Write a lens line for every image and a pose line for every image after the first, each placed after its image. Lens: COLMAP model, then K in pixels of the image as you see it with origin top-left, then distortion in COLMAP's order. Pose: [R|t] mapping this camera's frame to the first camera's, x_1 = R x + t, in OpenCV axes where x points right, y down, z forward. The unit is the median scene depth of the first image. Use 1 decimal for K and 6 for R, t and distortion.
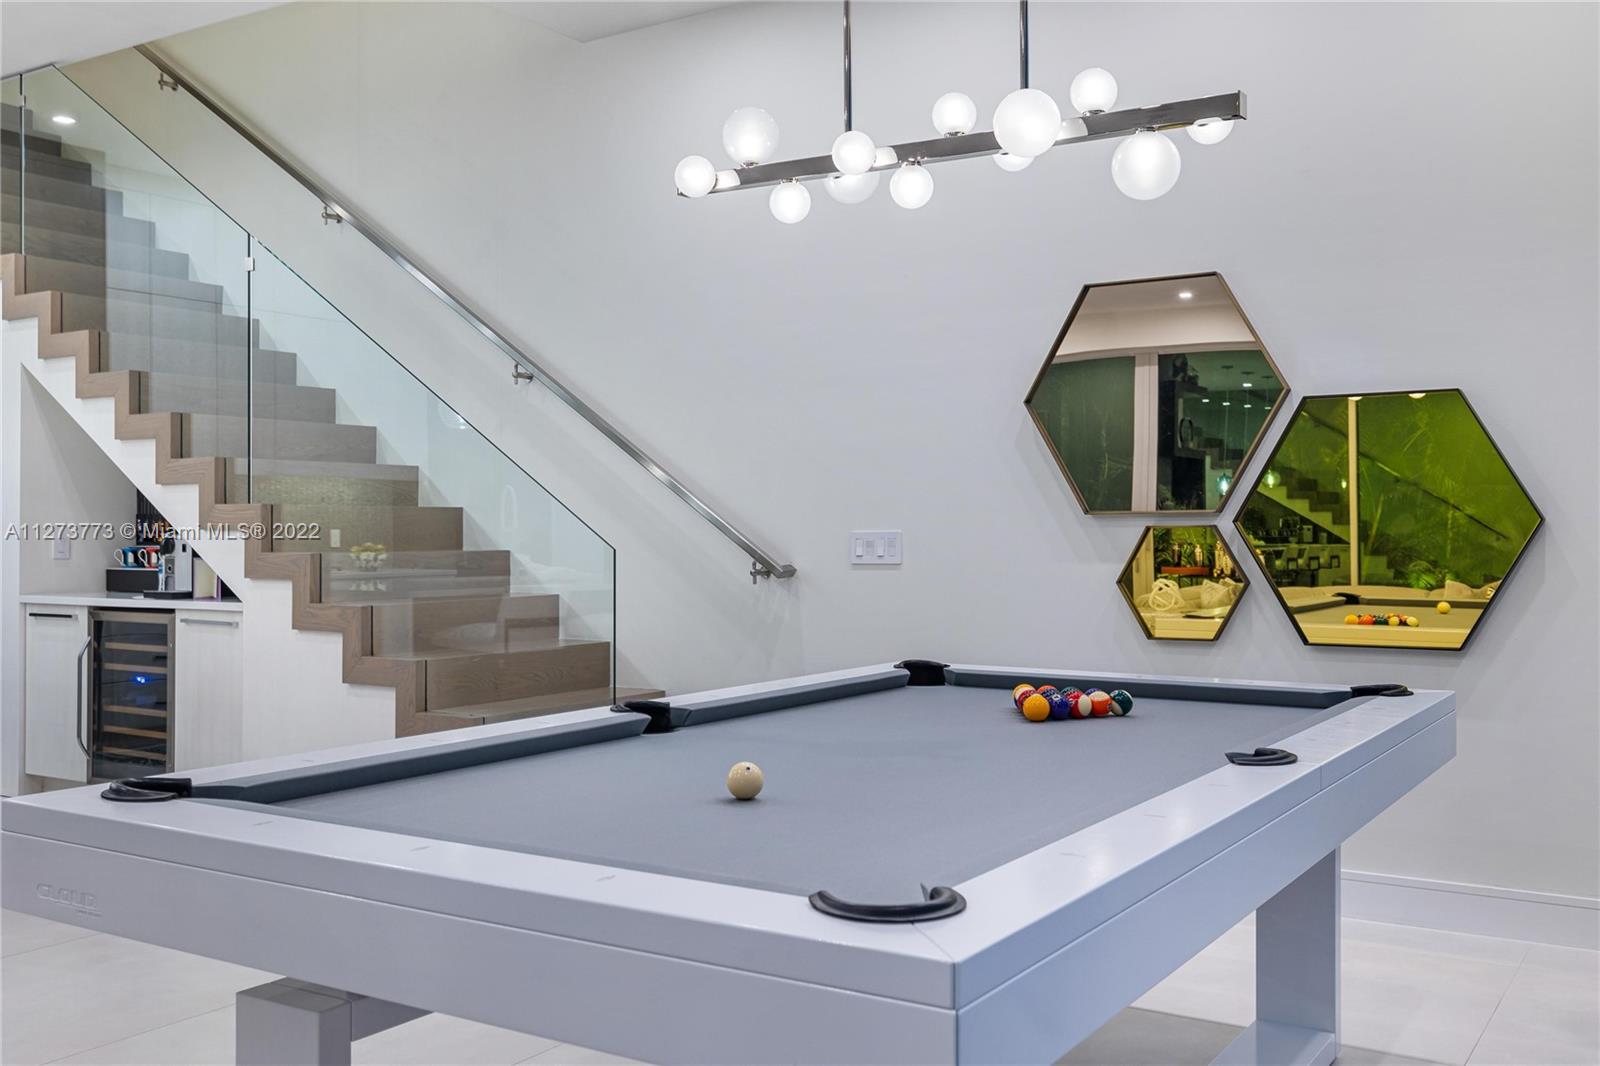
lens RADIAL K [[1520.9, 0, 800.0], [0, 1520.9, 533.0], [0, 0, 1]] dist [-0.001667, -0.001309]
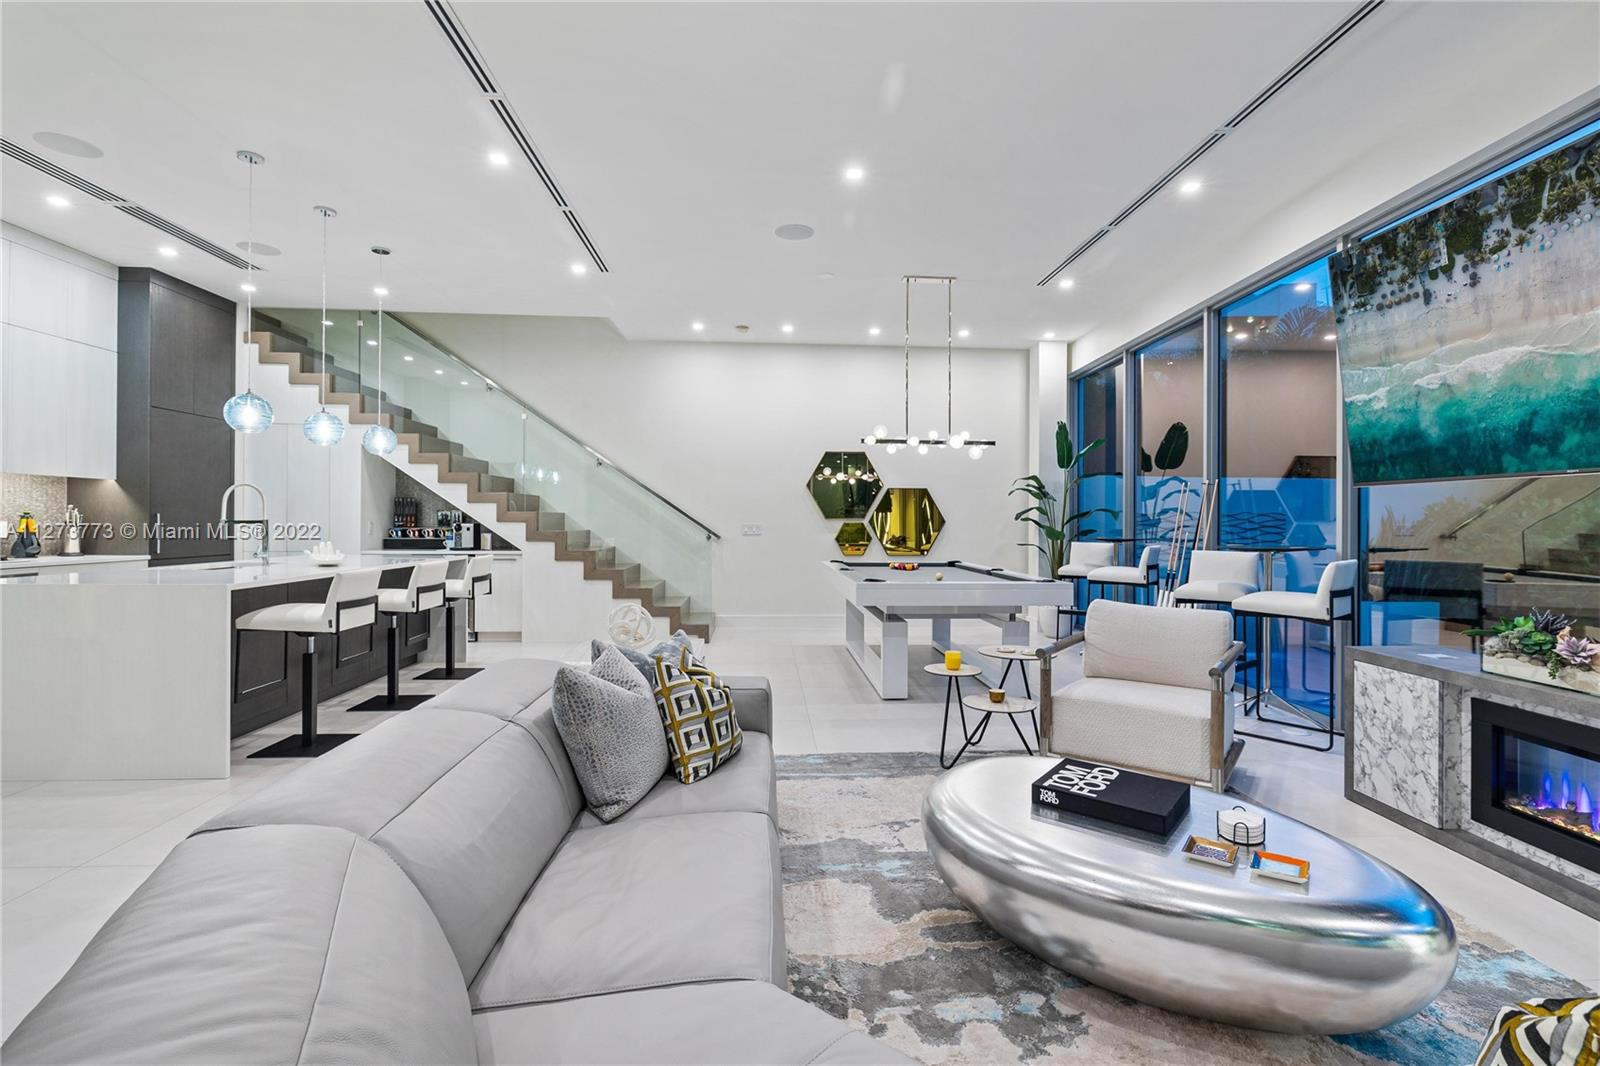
lens RADIAL K [[753.7, 0, 800.0], [0, 753.7, 533.0], [0, 0, 1]] dist [0.000210, -0.000178]
pose [[0.813975, -0.002863, 0.580893, -0.897397], [-0.006103, 0.999891, 0.013480, -0.004039], [-0.580868, -0.014517, 0.813868, -0.362958]]
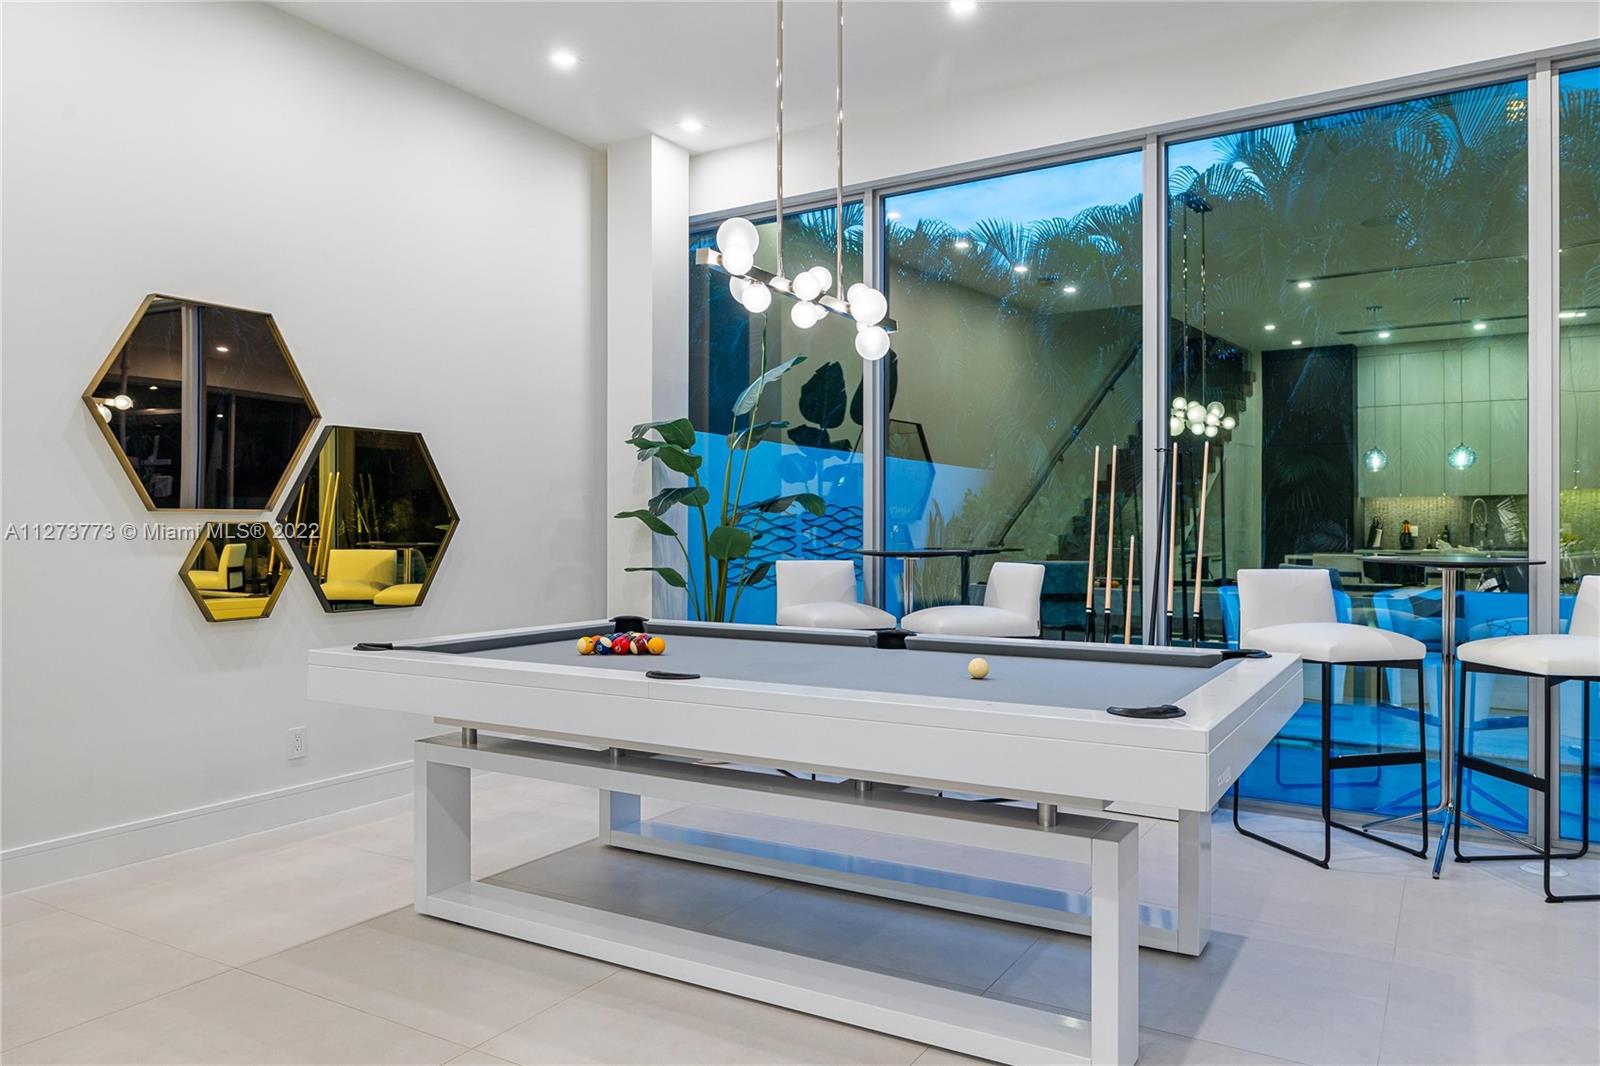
lens RADIAL K [[1084.2, 0, 800.0], [0, 1084.2, 533.0], [0, 0, 1]] dist [0.000798, 0.000182]
pose [[-0.031327, -0.001823, 0.999508, -0.631324], [0.000331, 0.999998, 0.001835, 0.002862], [-0.999509, 0.000389, -0.031327, 0.614149]]
